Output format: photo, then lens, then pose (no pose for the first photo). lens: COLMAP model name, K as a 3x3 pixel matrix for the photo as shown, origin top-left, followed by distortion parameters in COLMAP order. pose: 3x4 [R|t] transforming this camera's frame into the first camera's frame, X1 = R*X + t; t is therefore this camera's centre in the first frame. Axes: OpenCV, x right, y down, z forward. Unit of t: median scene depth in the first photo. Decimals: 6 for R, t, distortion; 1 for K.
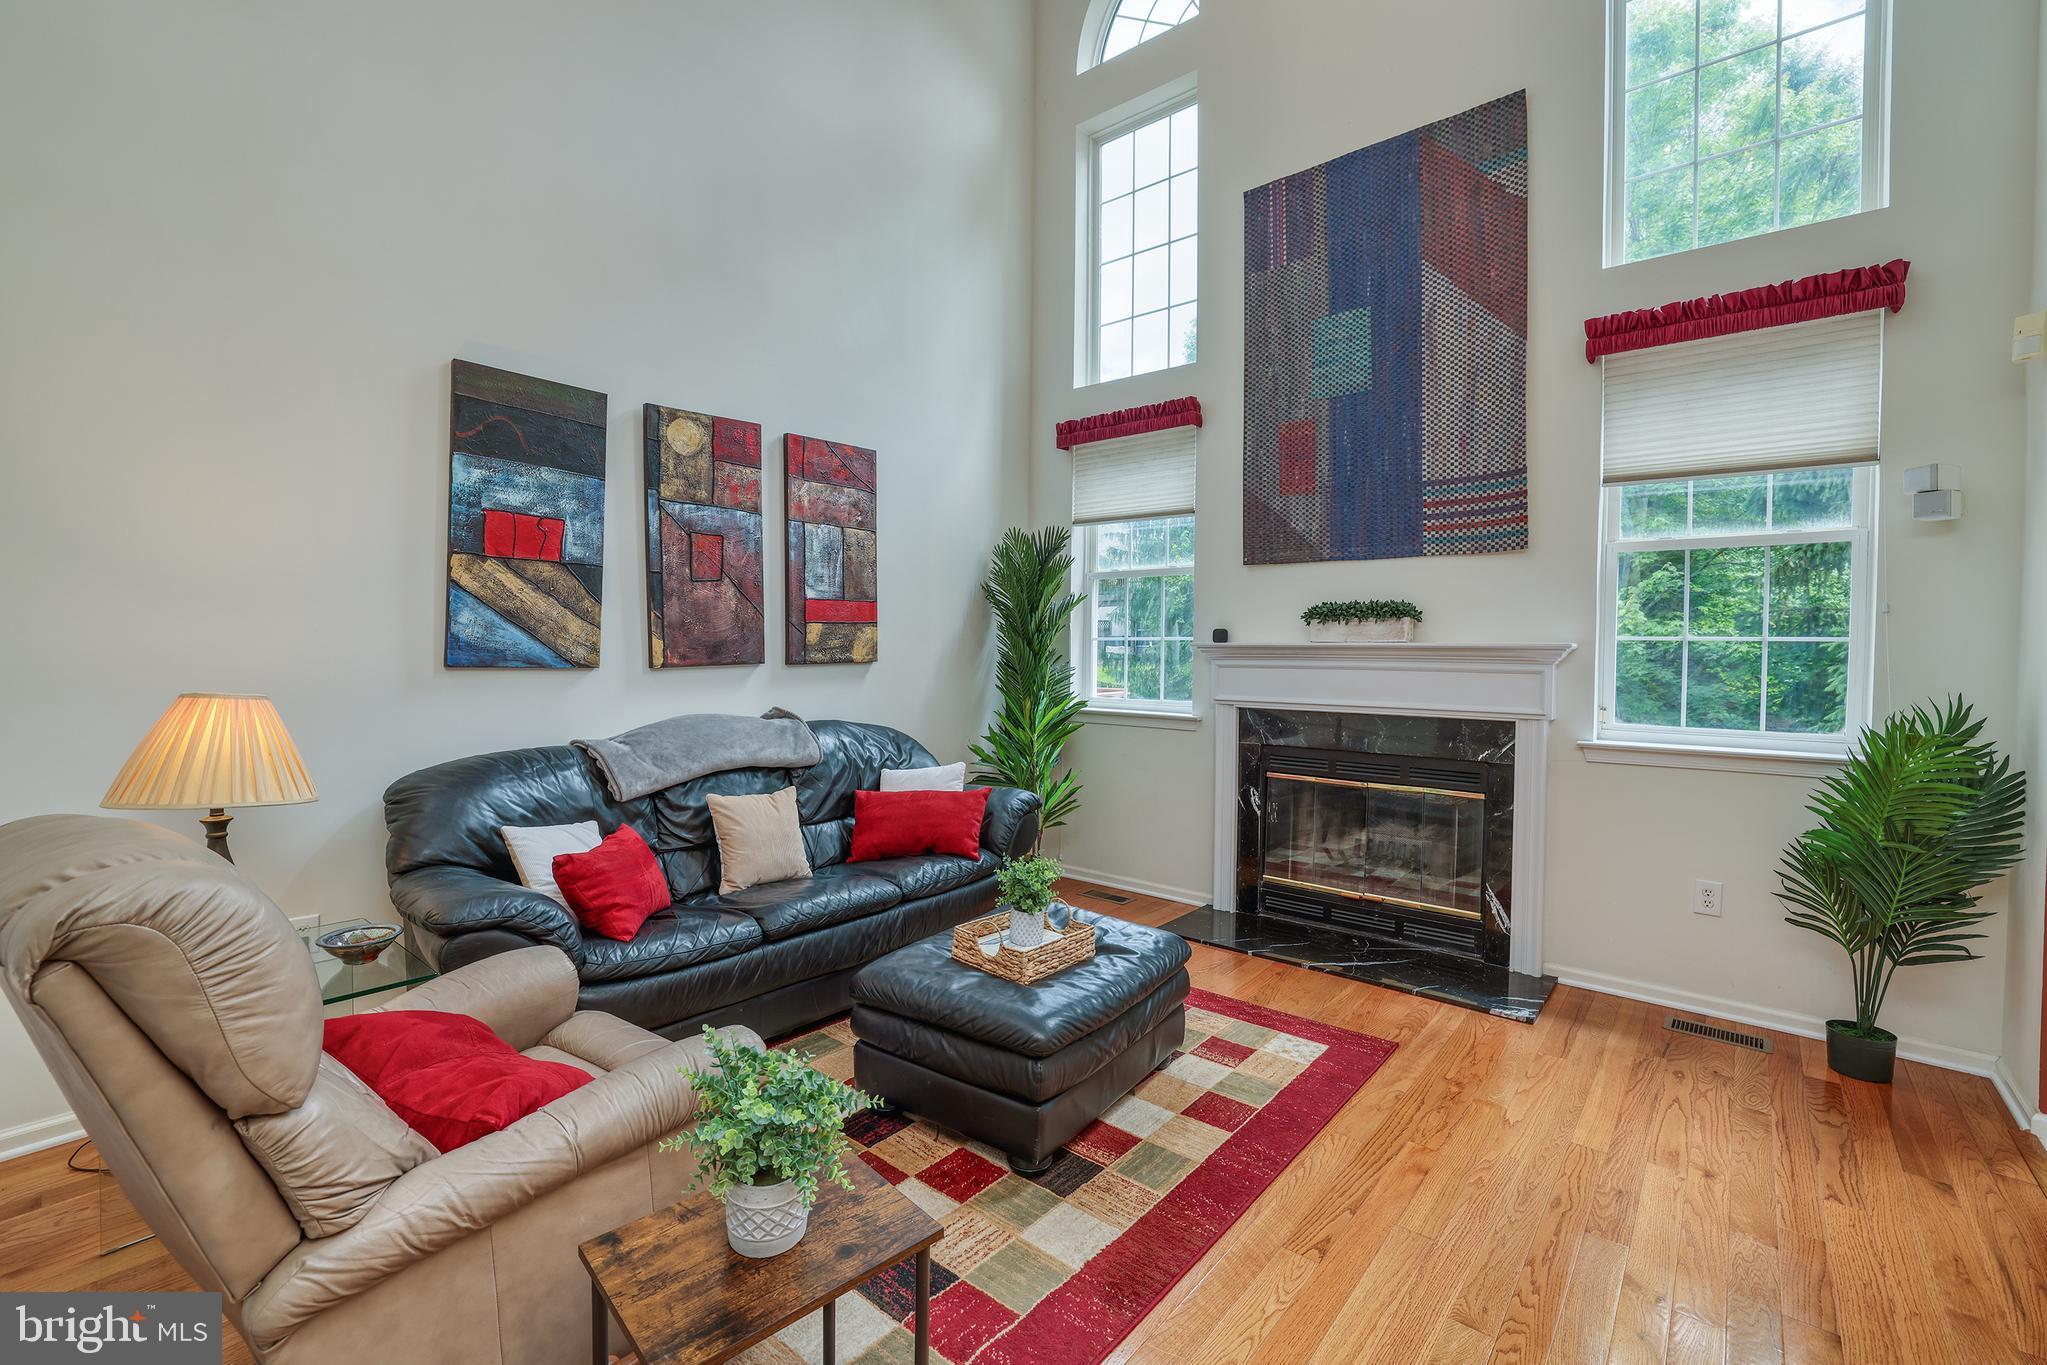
lens RADIAL K [[873.0, 0, 1015.3], [0, 873.0, 665.7], [0, 0, 1]] dist [-0.041816, 0.012707]
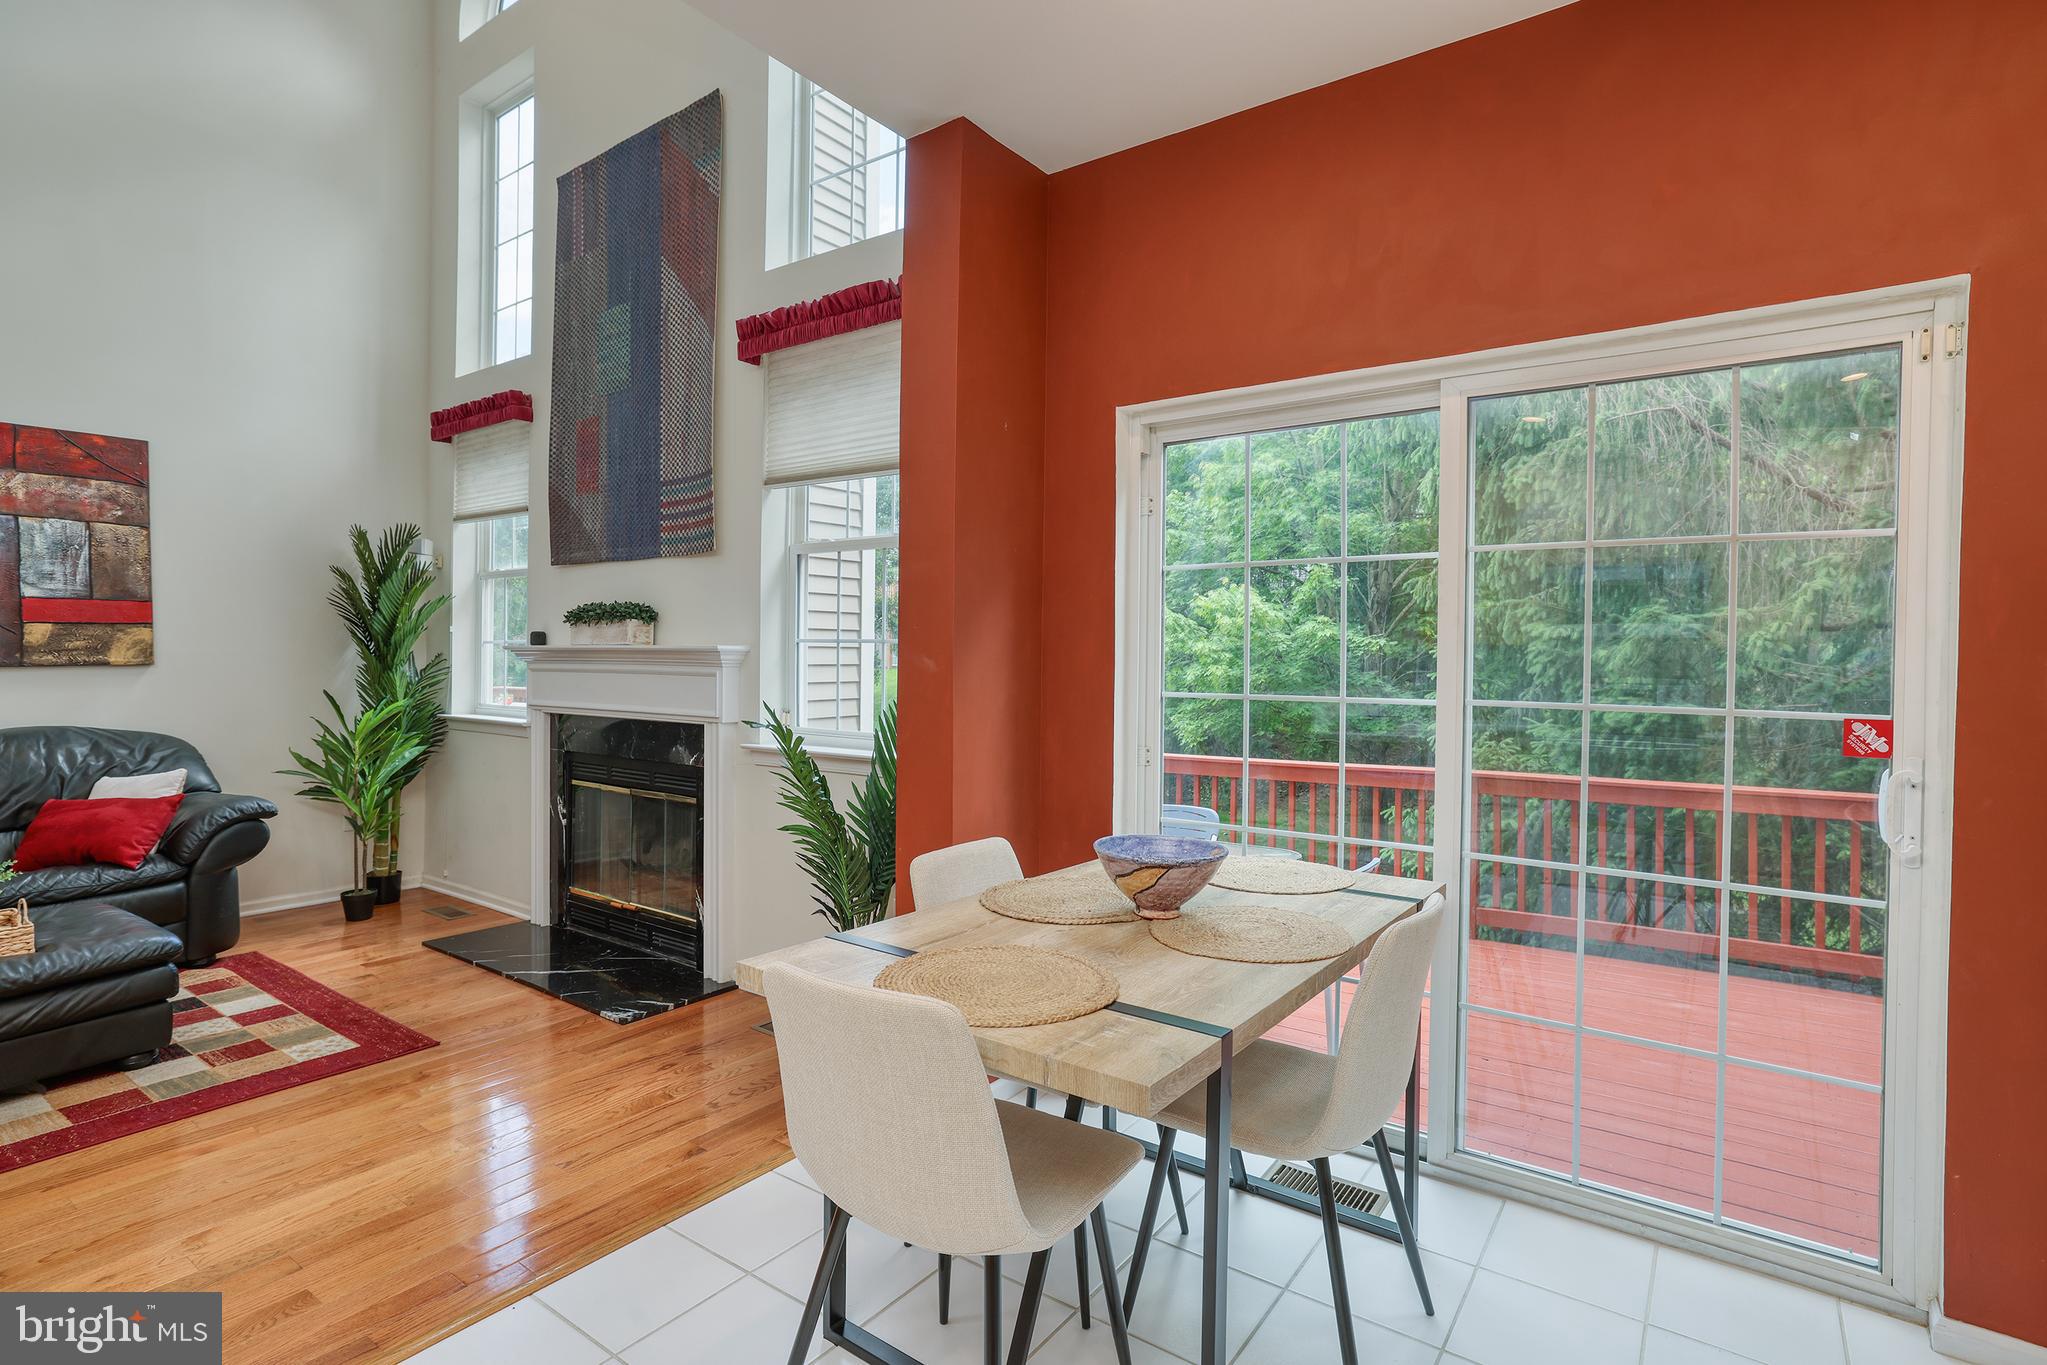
lens RADIAL K [[991.8, 0, 1019.5], [0, 991.8, 671.6], [0, 0, 1]] dist [-0.020977, 0.012780]
pose [[0.996315, 0.000883, 0.085762, 0.795210], [-0.000368, 0.999982, -0.006023, 0.009807], [-0.085766, 0.005969, 0.996297, -0.158849]]
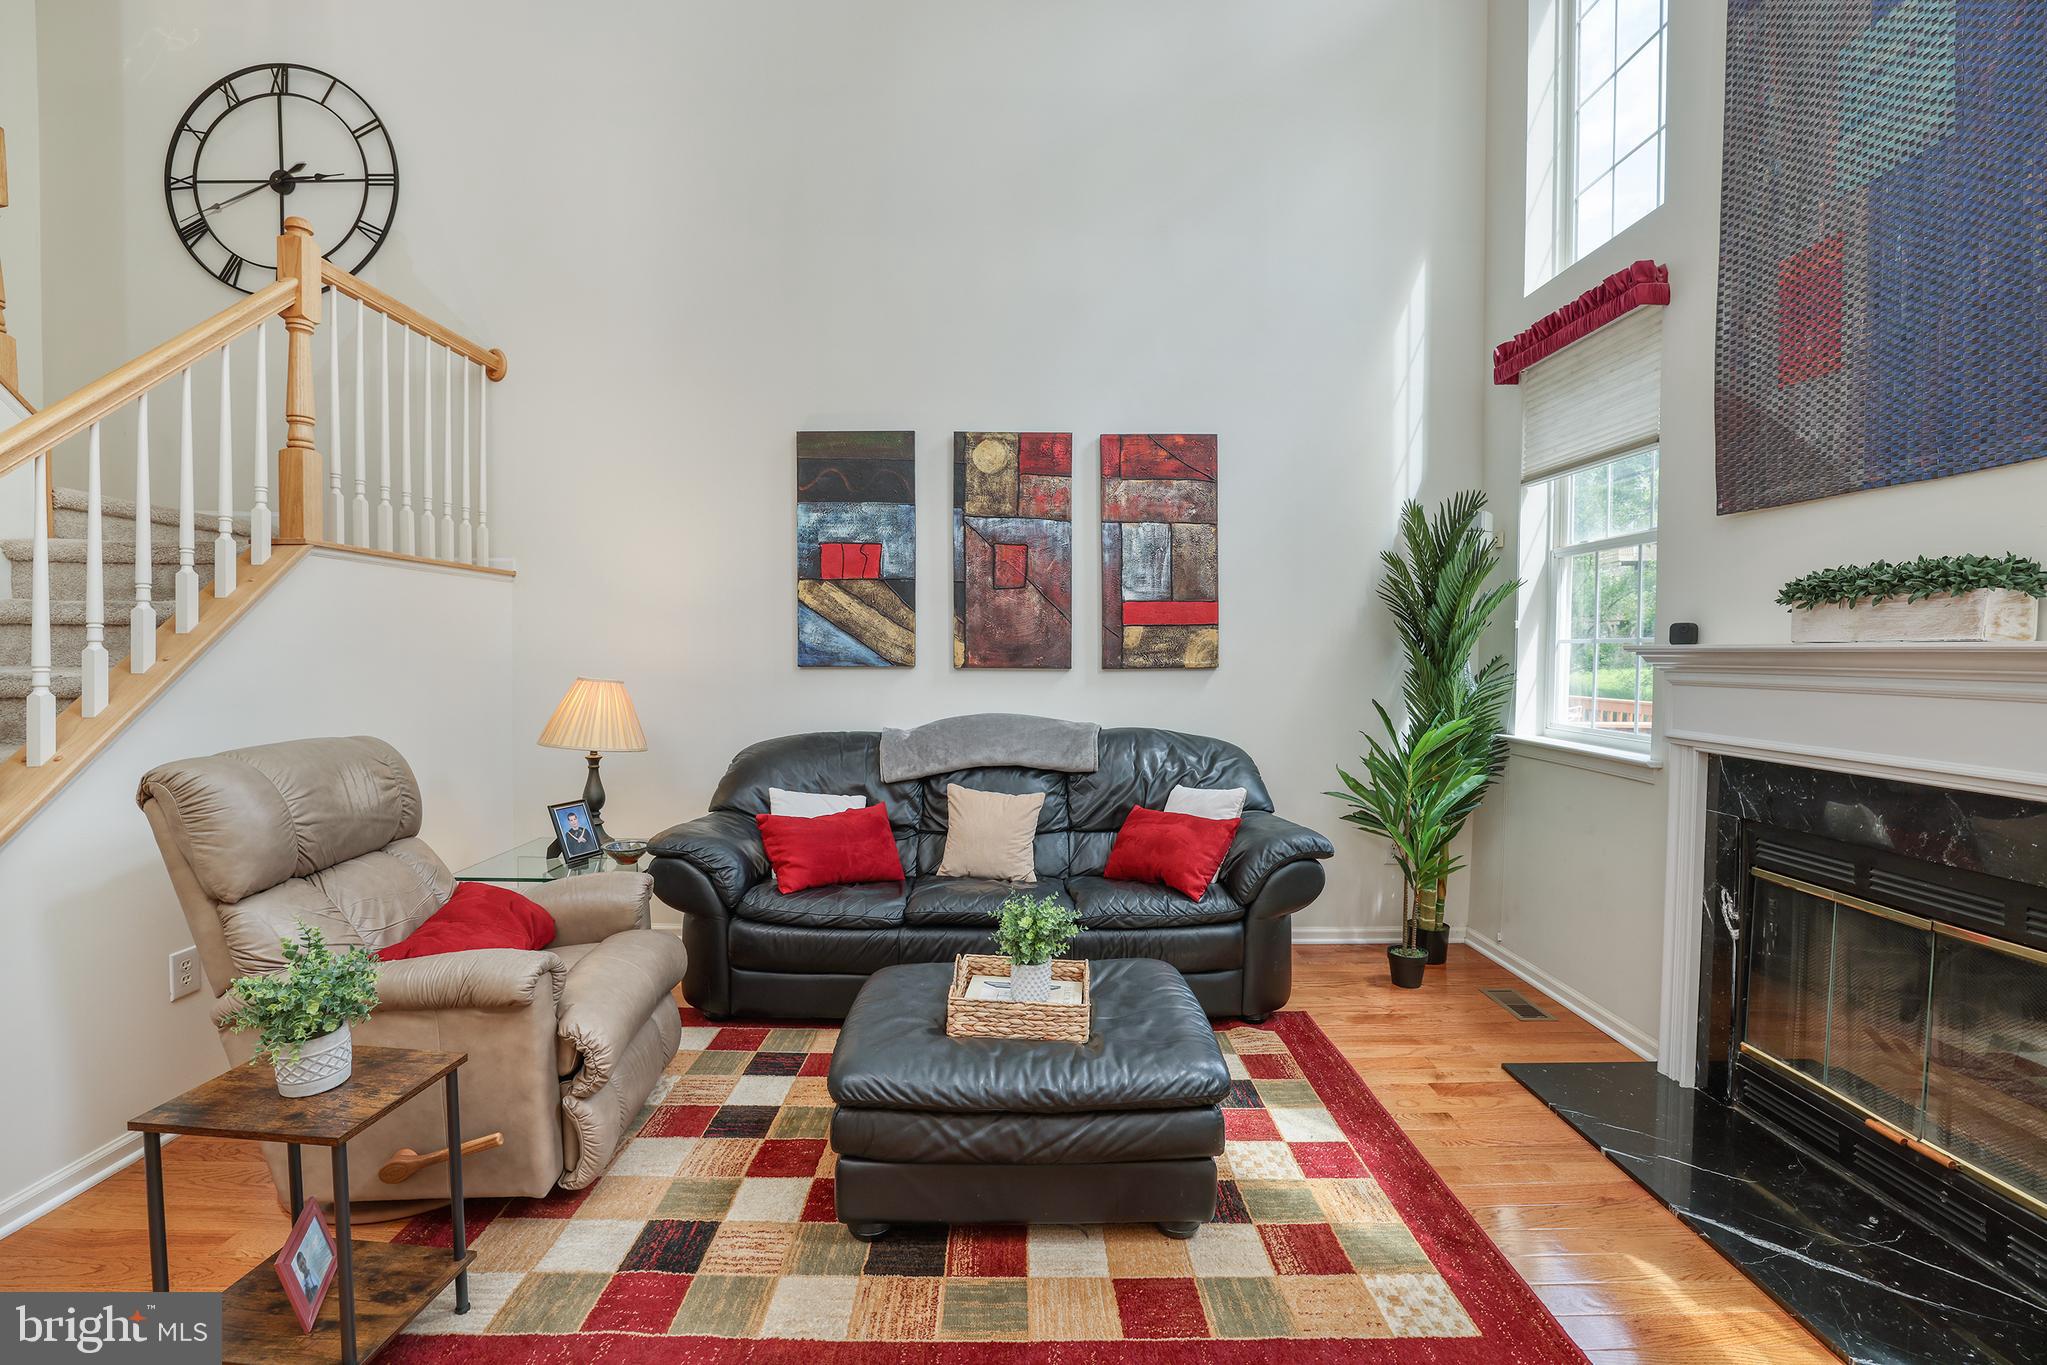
lens RADIAL K [[873.0, 0, 1029.7], [0, 873.0, 671.8], [0, 0, 1]] dist [-0.041816, 0.012707]
pose [[0.664496, 0.018468, -0.747064, 0.449577], [-0.020098, 0.999775, 0.006838, -0.003293], [0.747022, 0.010471, 0.664717, 0.298979]]
